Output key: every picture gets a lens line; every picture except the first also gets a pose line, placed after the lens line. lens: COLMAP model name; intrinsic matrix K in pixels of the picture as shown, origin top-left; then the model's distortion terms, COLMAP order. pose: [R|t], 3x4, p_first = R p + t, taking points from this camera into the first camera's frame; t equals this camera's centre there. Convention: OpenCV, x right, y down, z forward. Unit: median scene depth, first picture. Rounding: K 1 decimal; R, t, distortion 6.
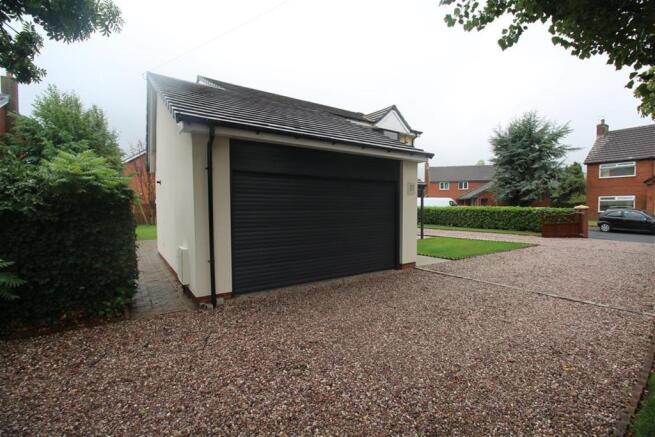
lens RADIAL K [[299.4, 0, 327.5], [0, 299.4, 218.5], [0, 0, 1]] dist [-0.001354, -0.013899]
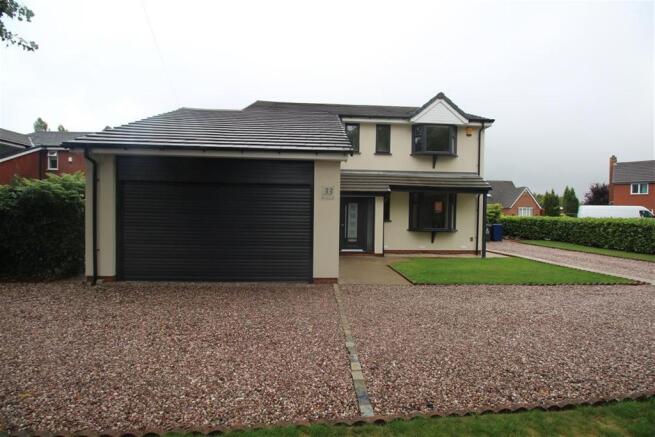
lens RADIAL K [[299.4, 0, 327.5], [0, 299.4, 218.5], [0, 0, 1]] dist [-0.001354, -0.013899]
pose [[0.852954, 0.029890, -0.521130, 0.393835], [-0.041600, 0.999076, -0.010786, -0.008453], [0.520326, 0.030879, 0.853409, 0.138977]]
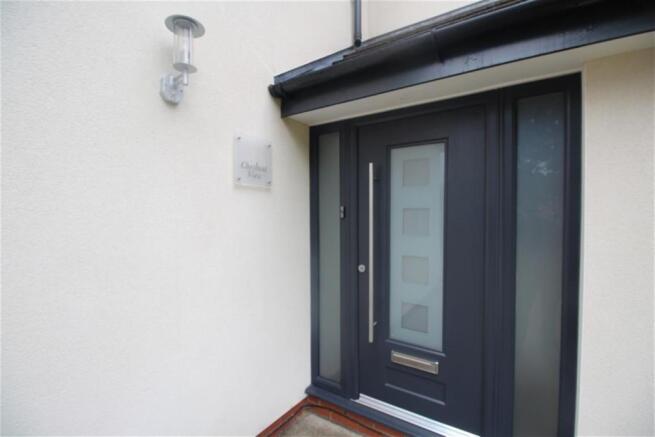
lens RADIAL K [[299.4, 0, 327.5], [0, 299.4, 218.5], [0, 0, 1]] dist [-0.001354, -0.013899]
pose [[0.357253, 0.023382, -0.933715, 0.154341], [-0.036998, 0.999256, 0.010867, -0.026391], [0.933275, 0.030663, 0.357853, 0.754759]]
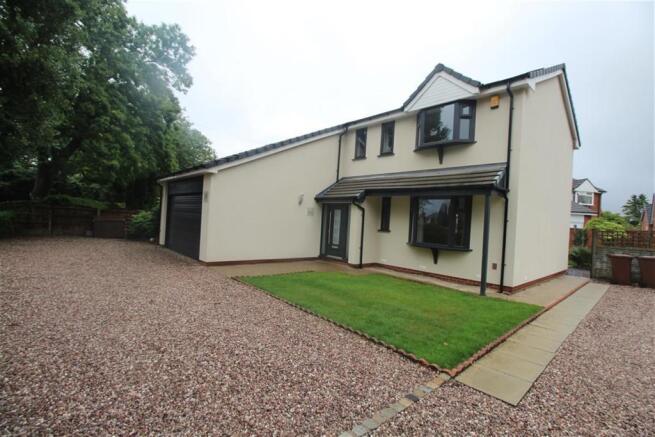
lens RADIAL K [[299.4, 0, 327.5], [0, 299.4, 218.5], [0, 0, 1]] dist [-0.001354, -0.013899]
pose [[0.138899, 0.012443, -0.990228, 0.808149], [-0.097333, 0.995251, -0.001146, -0.032871], [0.985512, 0.096541, 0.139450, 0.707035]]
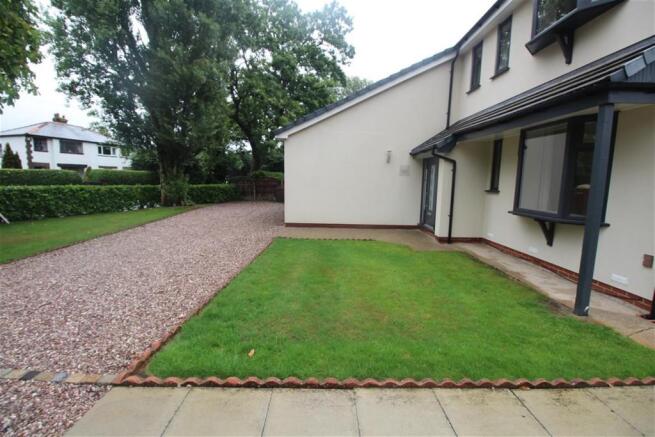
lens RADIAL K [[299.4, 0, 327.5], [0, 299.4, 218.5], [0, 0, 1]] dist [-0.001354, -0.013899]
pose [[-0.563787, 0.106150, -0.819070, 0.658760], [-0.043111, 0.986573, 0.157532, -0.039588], [0.824794, 0.124125, -0.551641, 1.007062]]
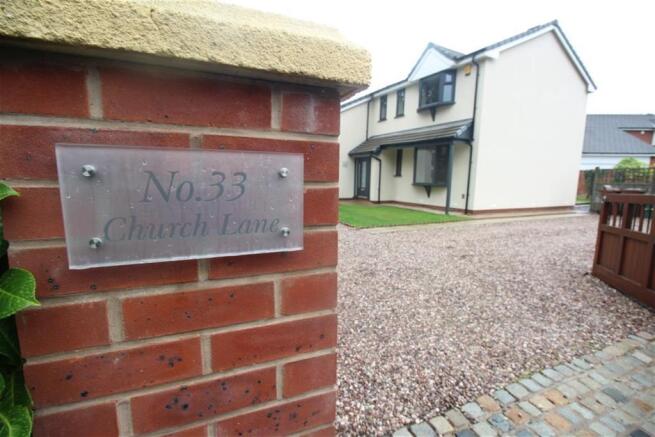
lens RADIAL K [[299.4, 0, 327.5], [0, 299.4, 218.5], [0, 0, 1]] dist [-0.001354, -0.013899]
pose [[-0.124630, 0.148128, -0.981084, 1.108958], [-0.054148, 0.986304, 0.155794, -0.019632], [0.990725, 0.072540, -0.114902, 0.846730]]
